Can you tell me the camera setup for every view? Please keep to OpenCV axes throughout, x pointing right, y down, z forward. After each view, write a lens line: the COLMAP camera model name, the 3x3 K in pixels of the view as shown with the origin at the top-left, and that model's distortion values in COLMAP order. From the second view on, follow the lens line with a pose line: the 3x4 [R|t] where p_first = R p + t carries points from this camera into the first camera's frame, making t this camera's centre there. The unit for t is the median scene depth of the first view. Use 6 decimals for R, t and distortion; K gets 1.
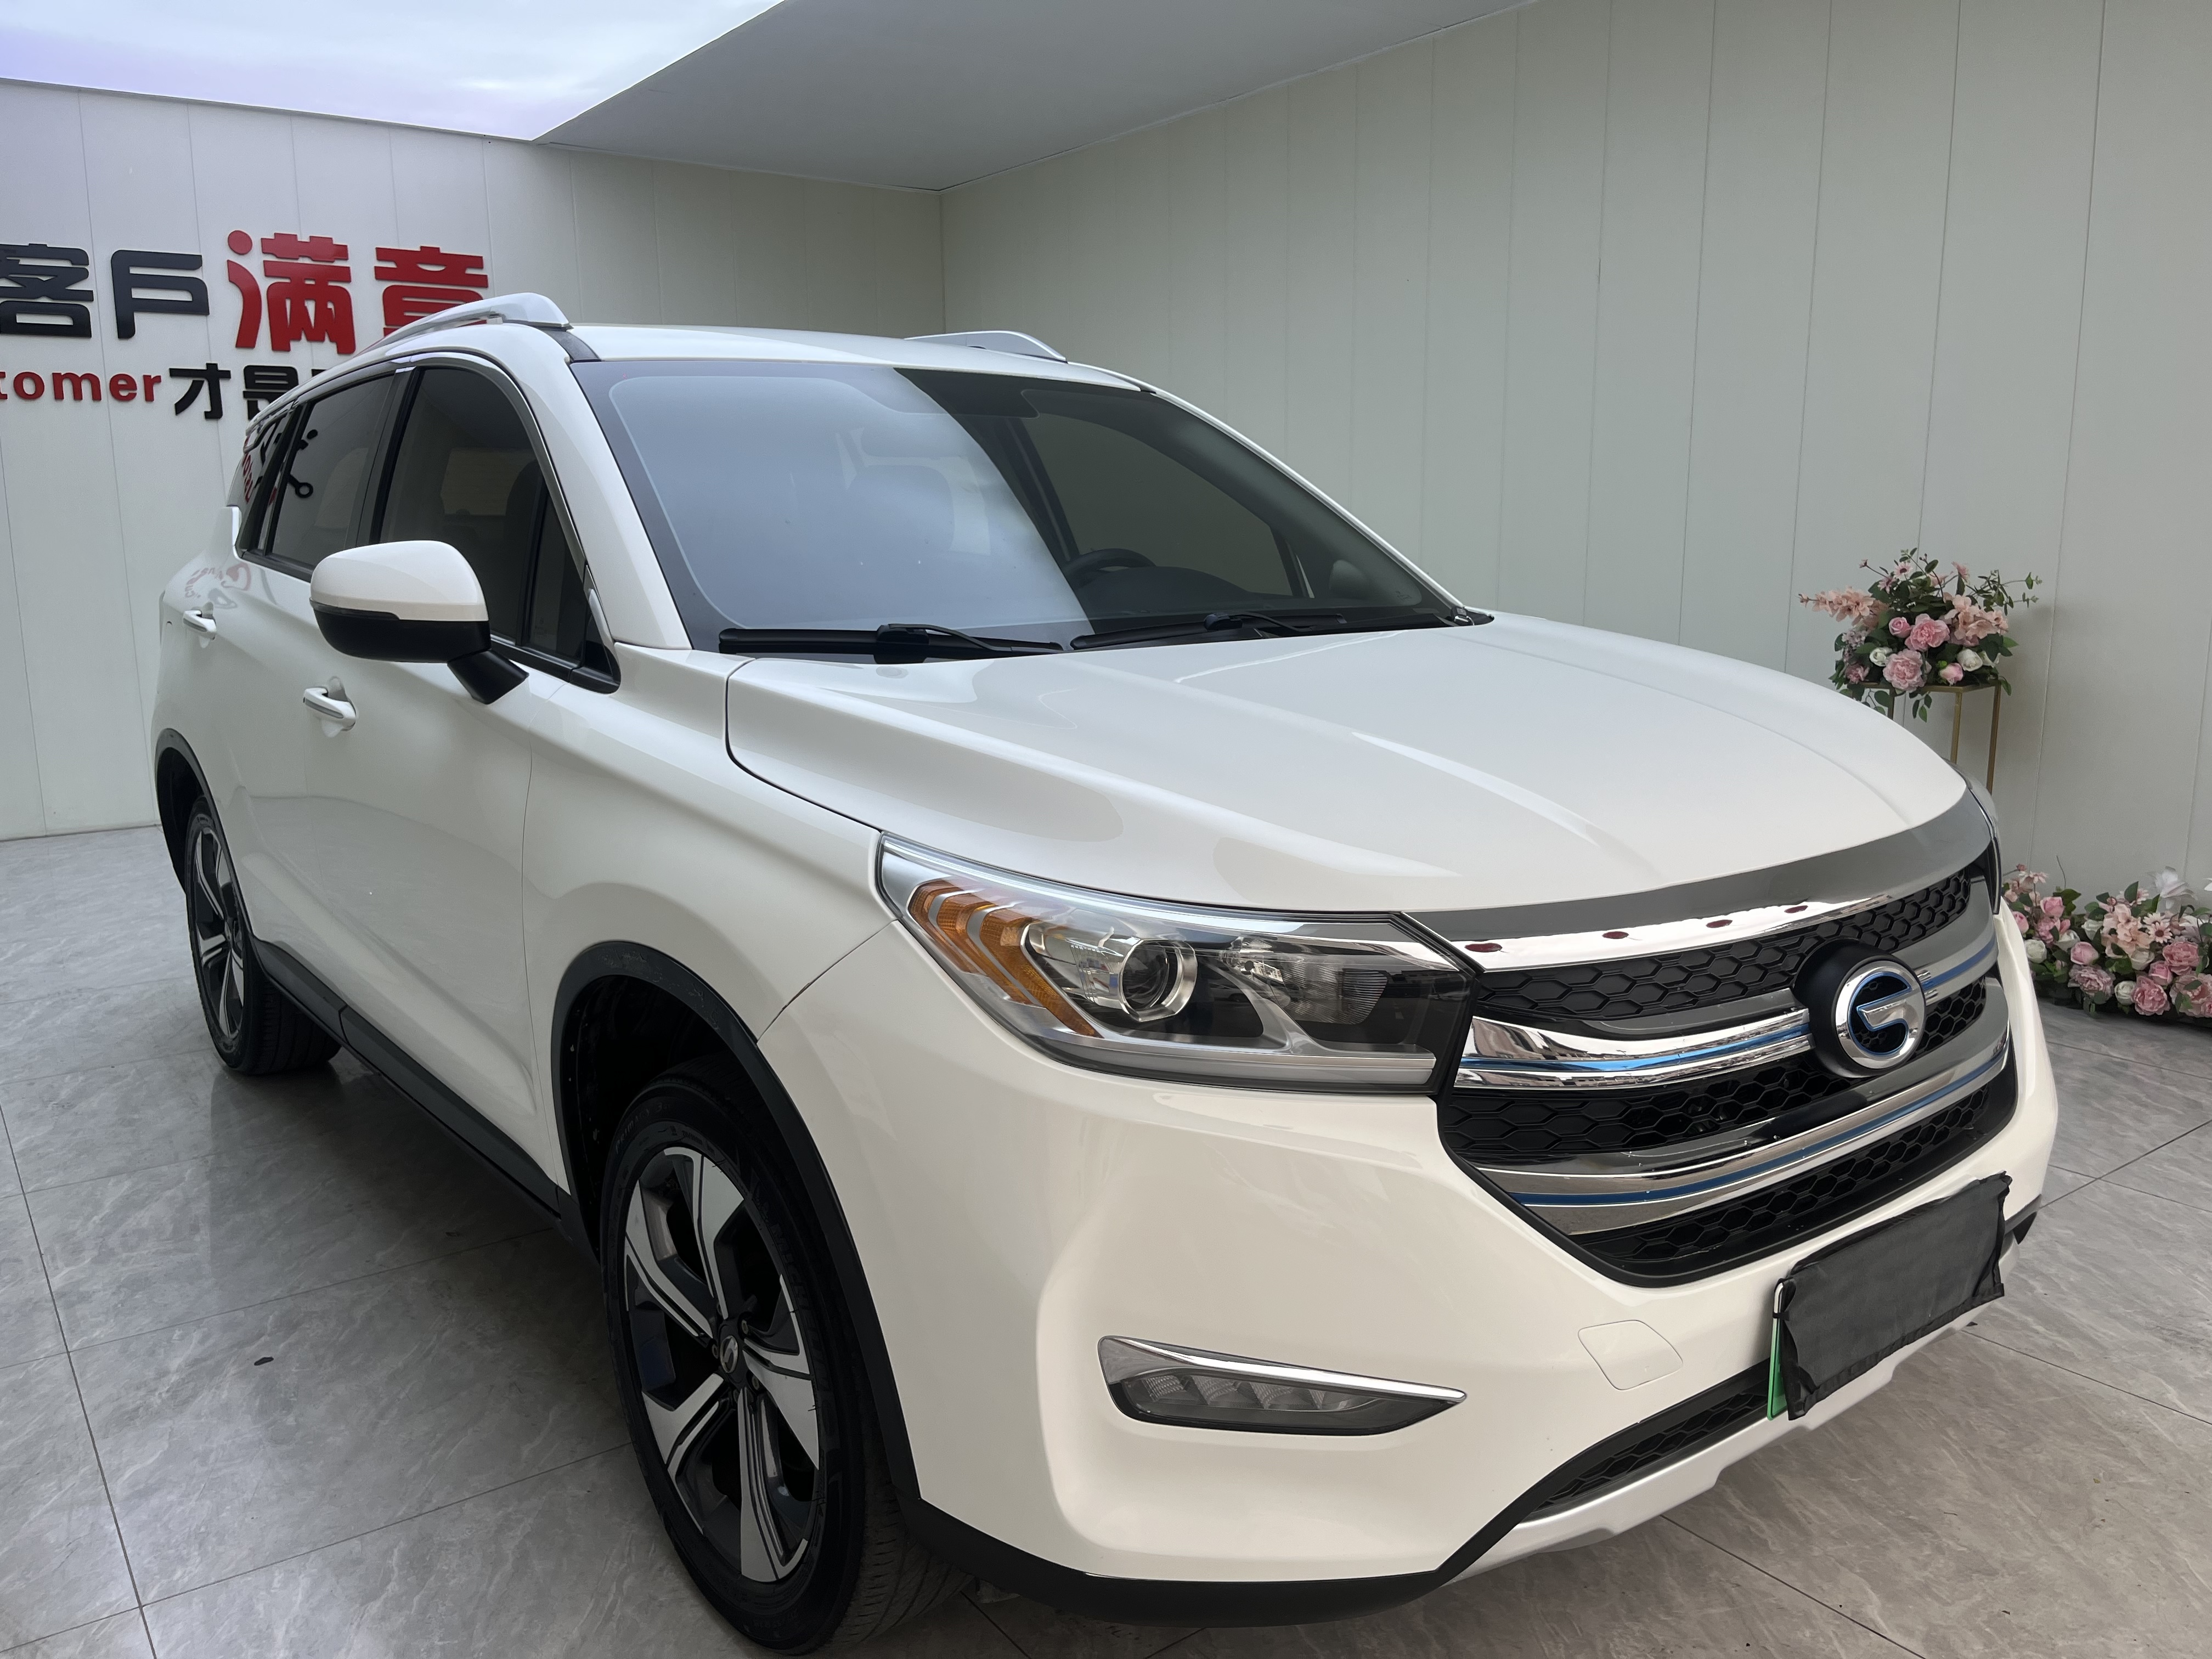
lens RADIAL K [[1696.1, 0, 1106.0], [0, 1696.1, 829.5], [0, 0, 1]] dist [0.098661, -0.156043]
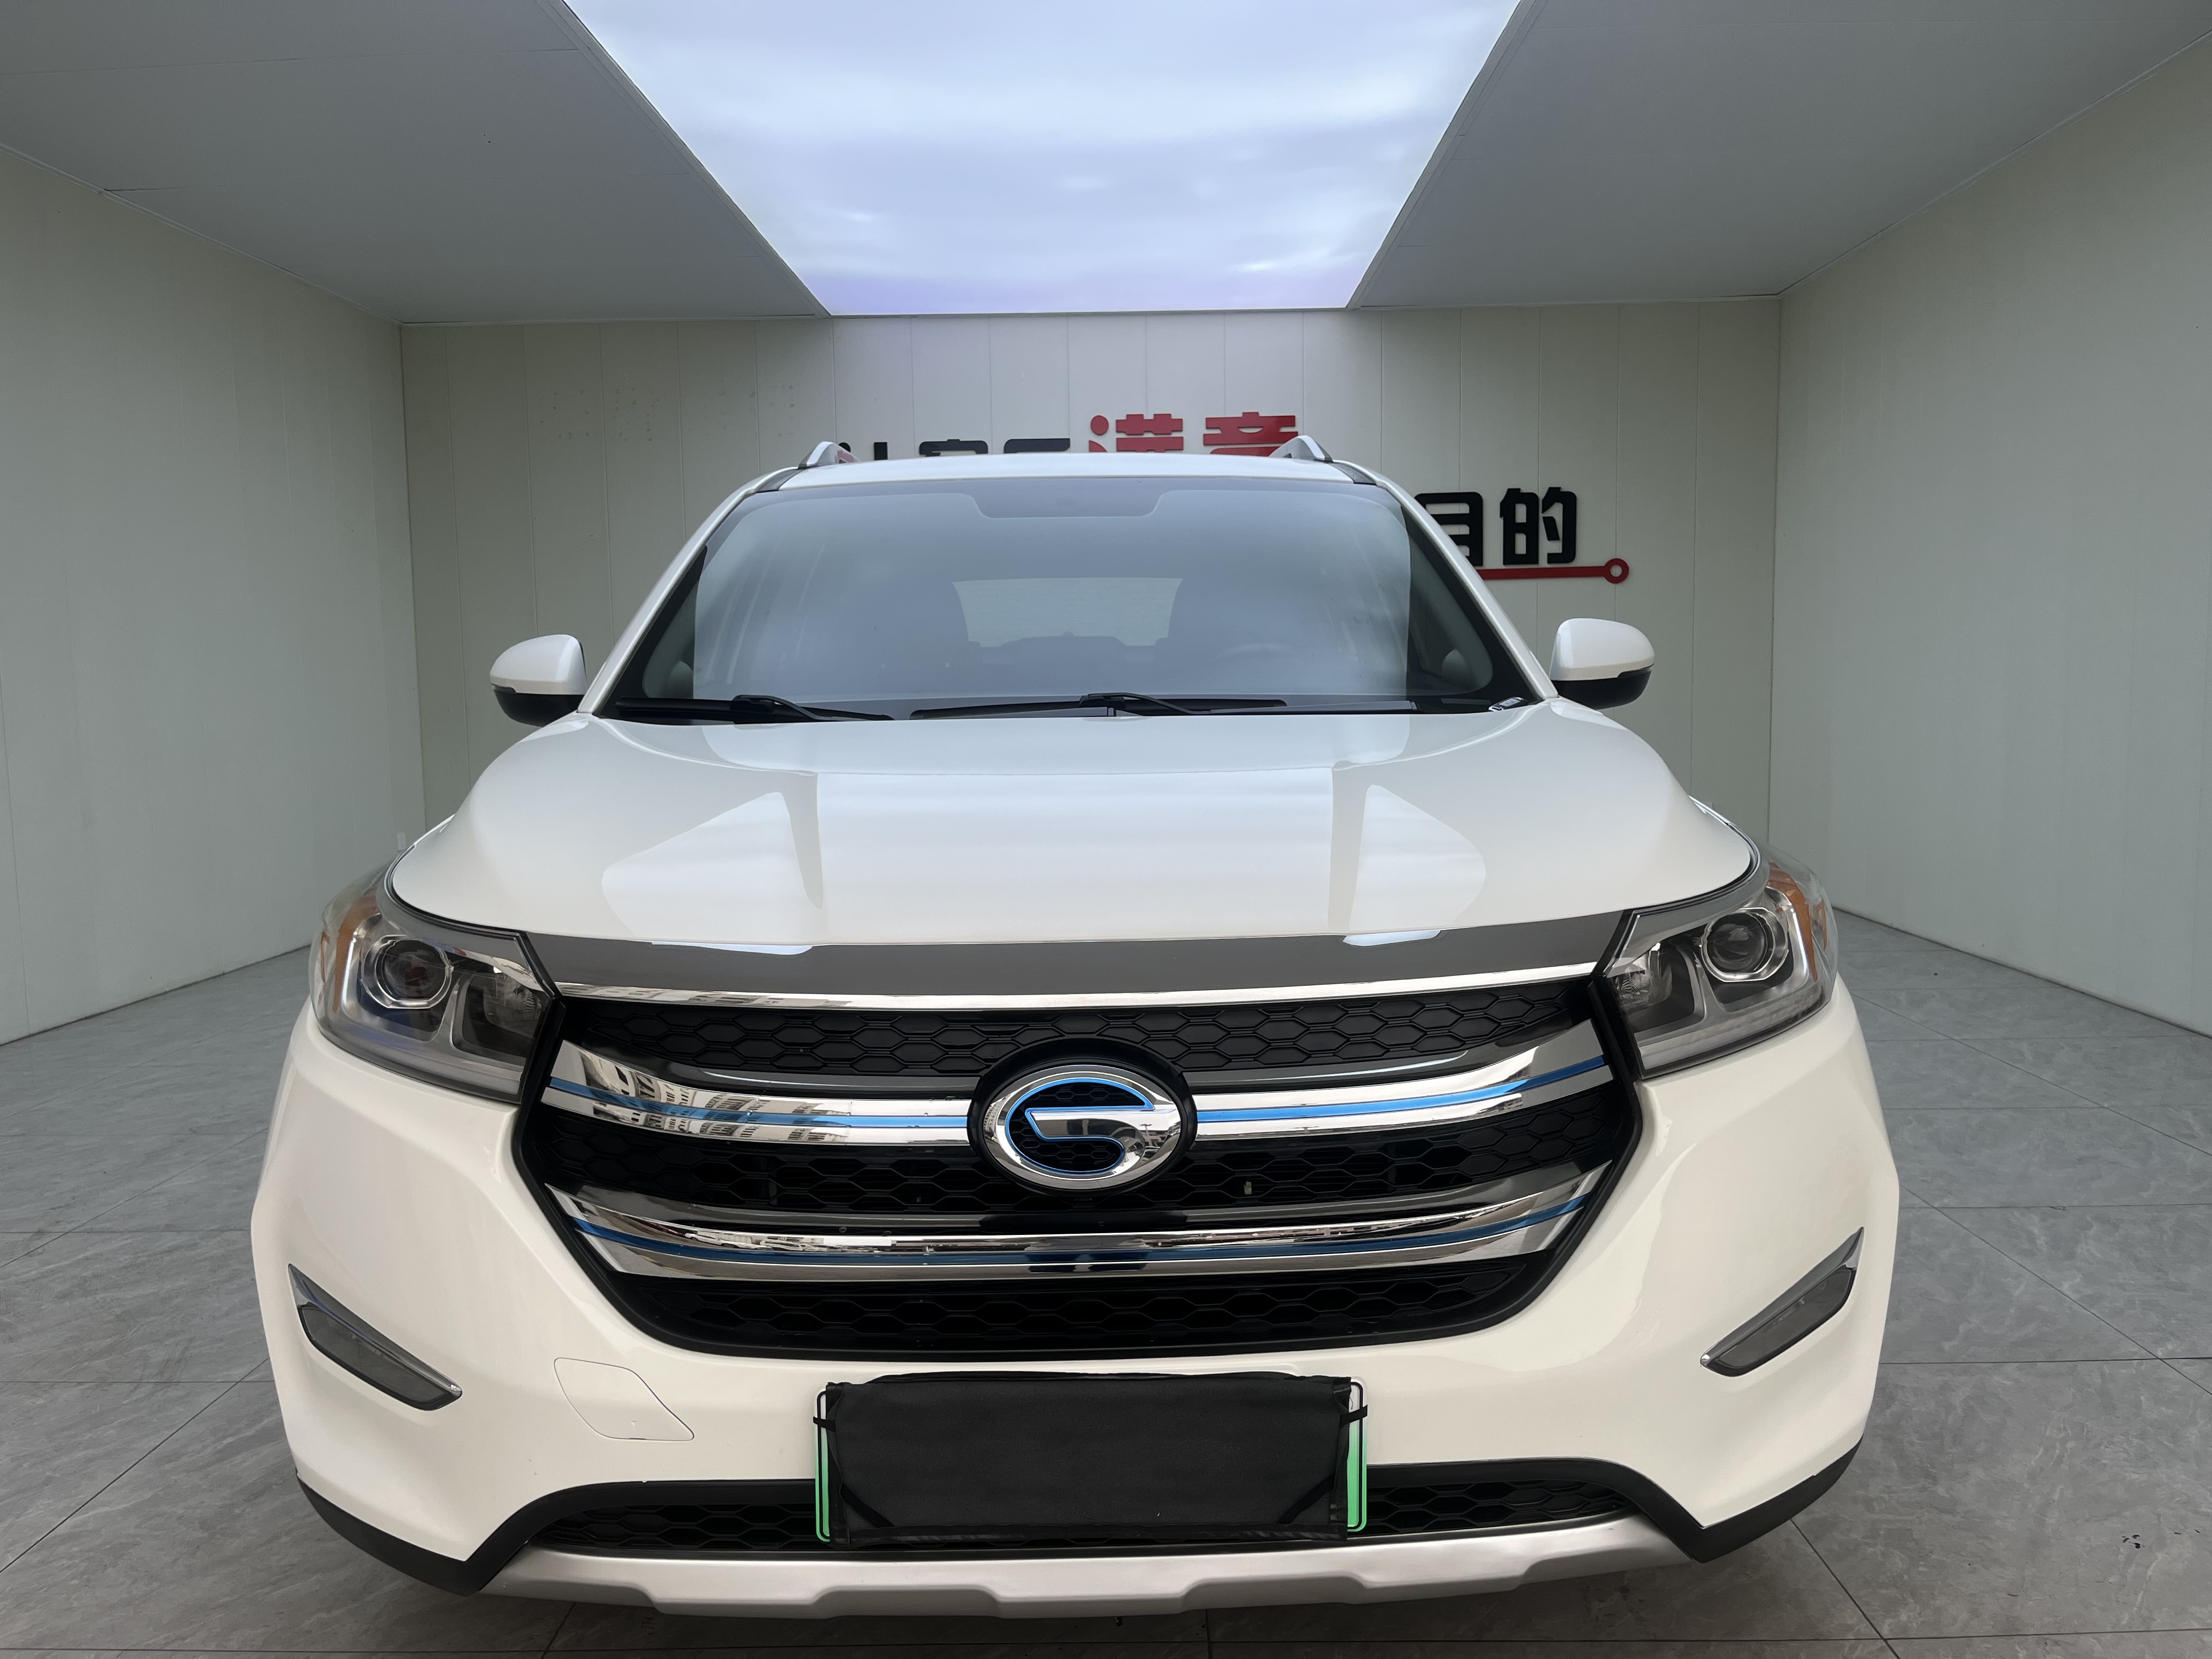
lens RADIAL K [[1696.1, 0, 1106.0], [0, 1696.1, 829.5], [0, 0, 1]] dist [0.098661, -0.156043]
pose [[0.802784, 0.043723, -0.594664, 0.220858], [-0.091846, 0.994473, -0.050870, 0.001068], [0.589154, 0.095455, 0.802363, 0.071071]]
